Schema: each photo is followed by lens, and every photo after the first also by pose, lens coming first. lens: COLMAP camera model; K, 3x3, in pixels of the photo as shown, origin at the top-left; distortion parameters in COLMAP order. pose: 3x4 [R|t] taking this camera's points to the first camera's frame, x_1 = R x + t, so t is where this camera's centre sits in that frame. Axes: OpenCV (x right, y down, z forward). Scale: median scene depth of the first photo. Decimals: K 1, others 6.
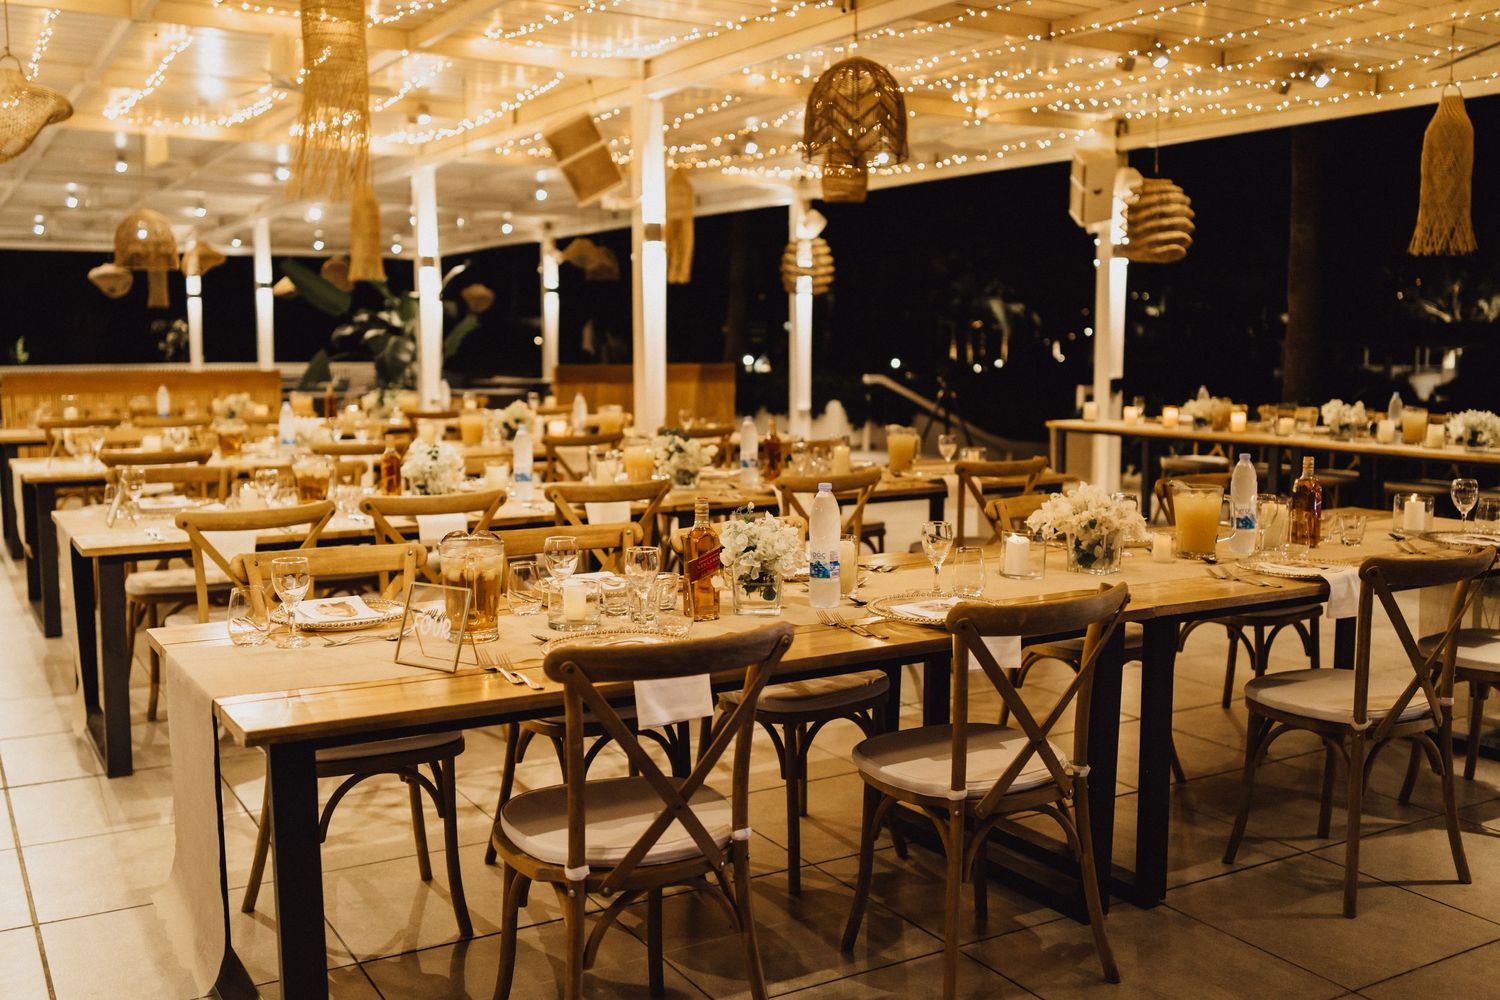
lens RADIAL K [[1440.9, 0, 756.5], [0, 1440.9, 505.5], [0, 0, 1]] dist [-0.012067, 0.000000]
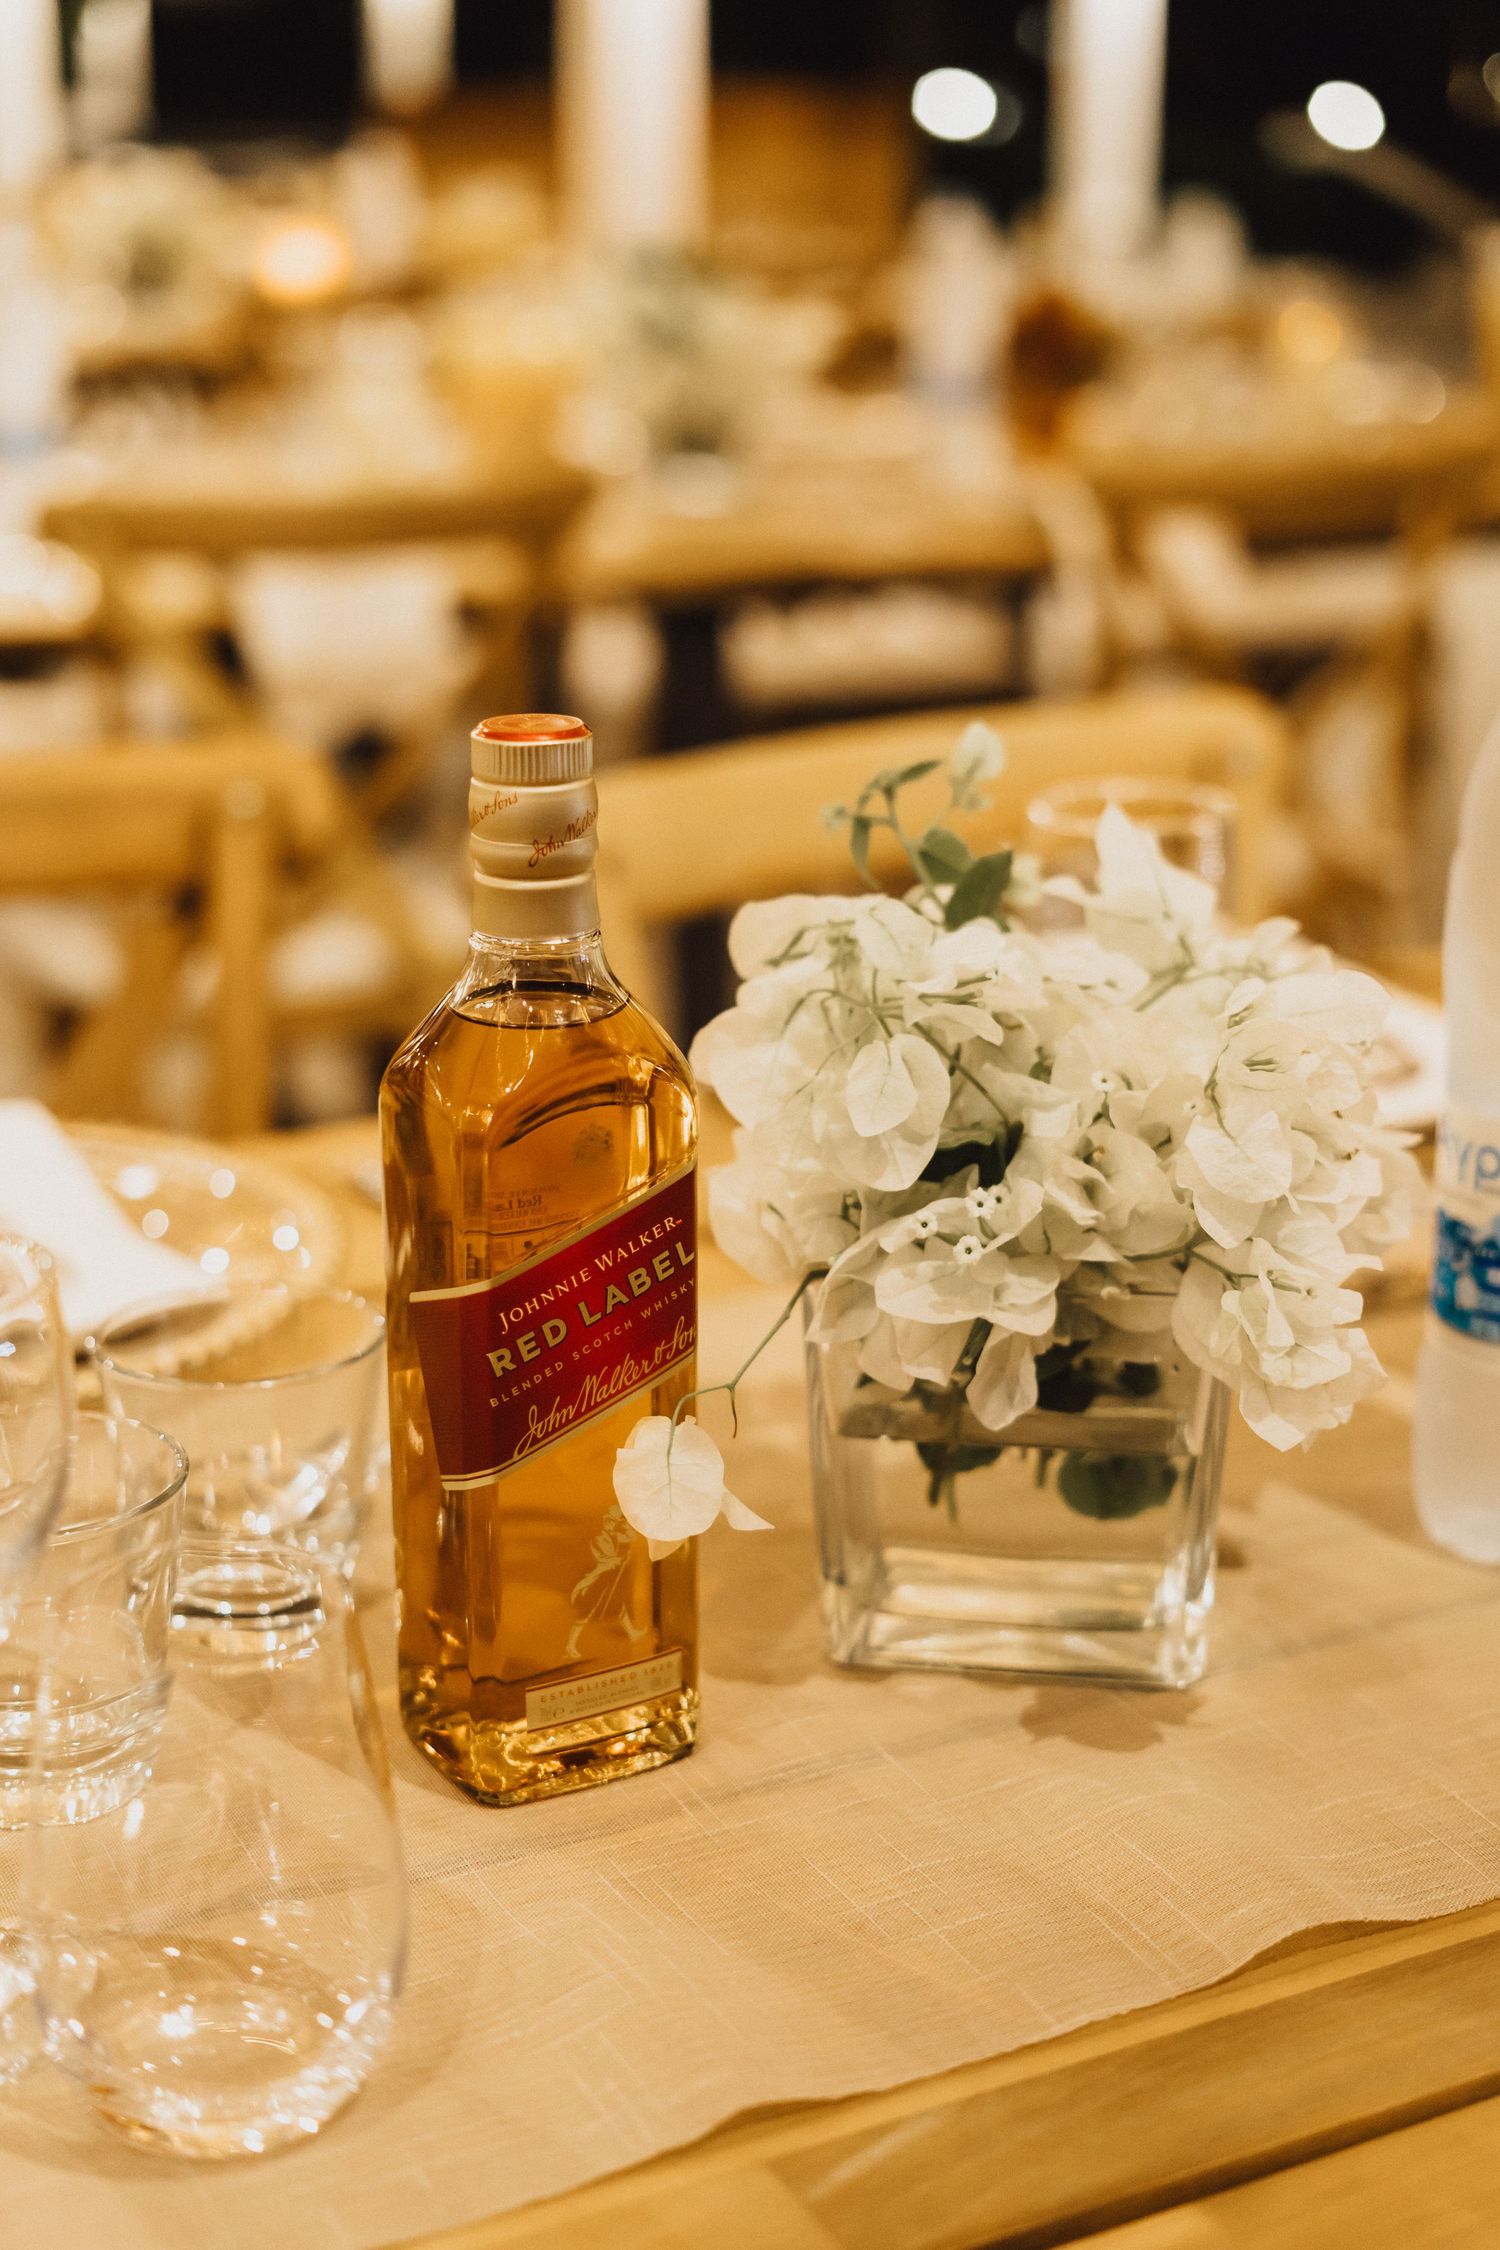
lens RADIAL K [[3238.8, 0, 750.7], [0, 3238.8, 1124.2], [0, 0, 1]] dist [0.006888, 0.000000]
pose [[0.997999, 0.017180, -0.060851, -0.003843], [-0.005095, 0.981102, 0.193422, -0.014633], [0.063024, -0.192725, 0.979227, 0.485067]]
